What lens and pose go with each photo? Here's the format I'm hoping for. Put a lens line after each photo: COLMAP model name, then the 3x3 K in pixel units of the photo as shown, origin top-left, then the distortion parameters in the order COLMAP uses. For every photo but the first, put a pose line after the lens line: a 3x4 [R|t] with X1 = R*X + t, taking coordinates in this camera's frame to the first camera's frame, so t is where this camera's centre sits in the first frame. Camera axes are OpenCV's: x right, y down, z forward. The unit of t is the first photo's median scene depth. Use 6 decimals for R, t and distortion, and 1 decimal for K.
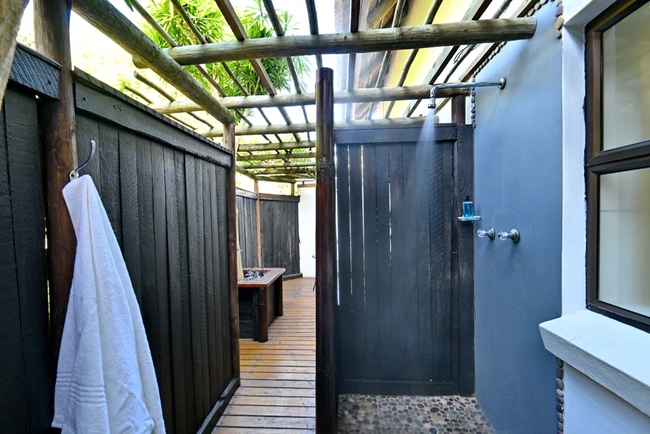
lens RADIAL K [[295.5, 0, 318.3], [0, 295.5, 219.8], [0, 0, 1]] dist [-0.009889, -0.003321]
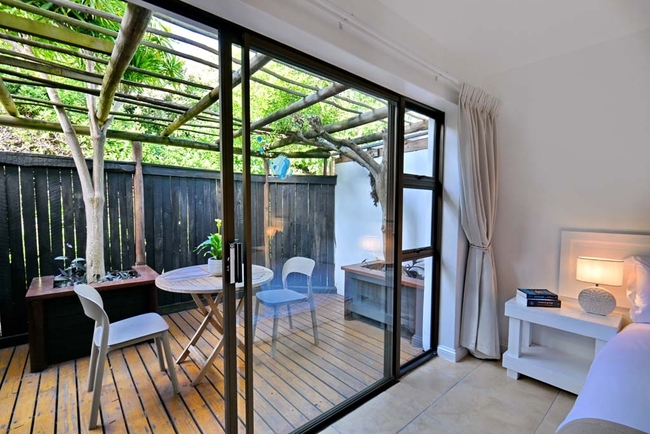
lens RADIAL K [[295.5, 0, 327.6], [0, 295.5, 224.5], [0, 0, 1]] dist [-0.009889, -0.003321]
pose [[0.703079, 0.064652, -0.708167, 1.248030], [-0.029169, 0.997642, 0.062120, -0.034636], [0.710513, -0.023019, 0.703307, 1.539064]]
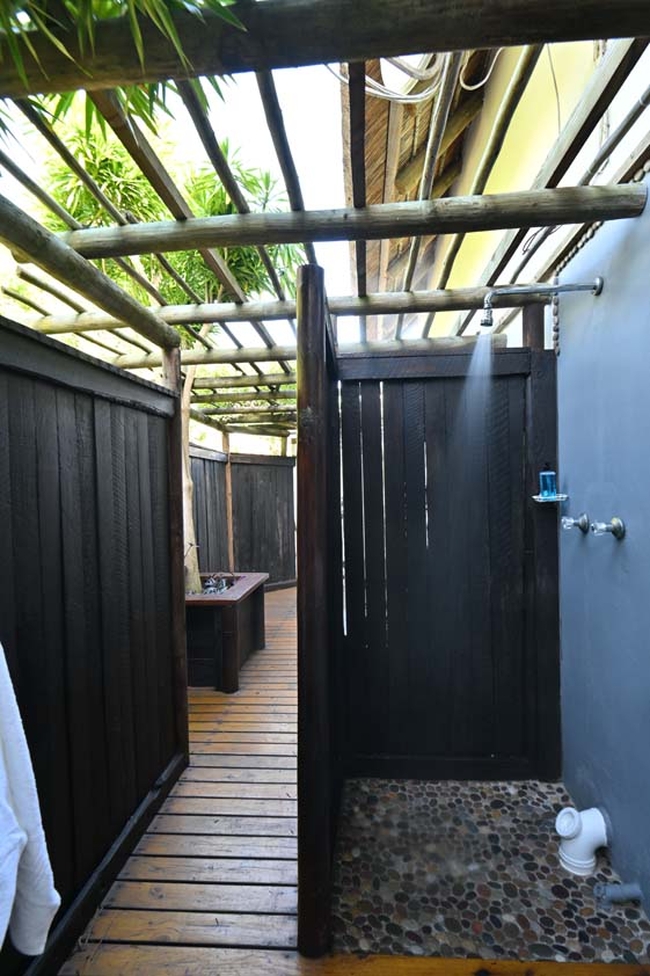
lens RADIAL K [[466.2, 0, 334.0], [0, 466.2, 486.8], [0, 0, 1]] dist [-0.003728, -0.003175]
pose [[0.999994, -0.001123, 0.003418, 0.045061], [0.001158, 0.999946, -0.010322, -0.019411], [-0.003406, 0.010326, 0.999941, 0.003220]]
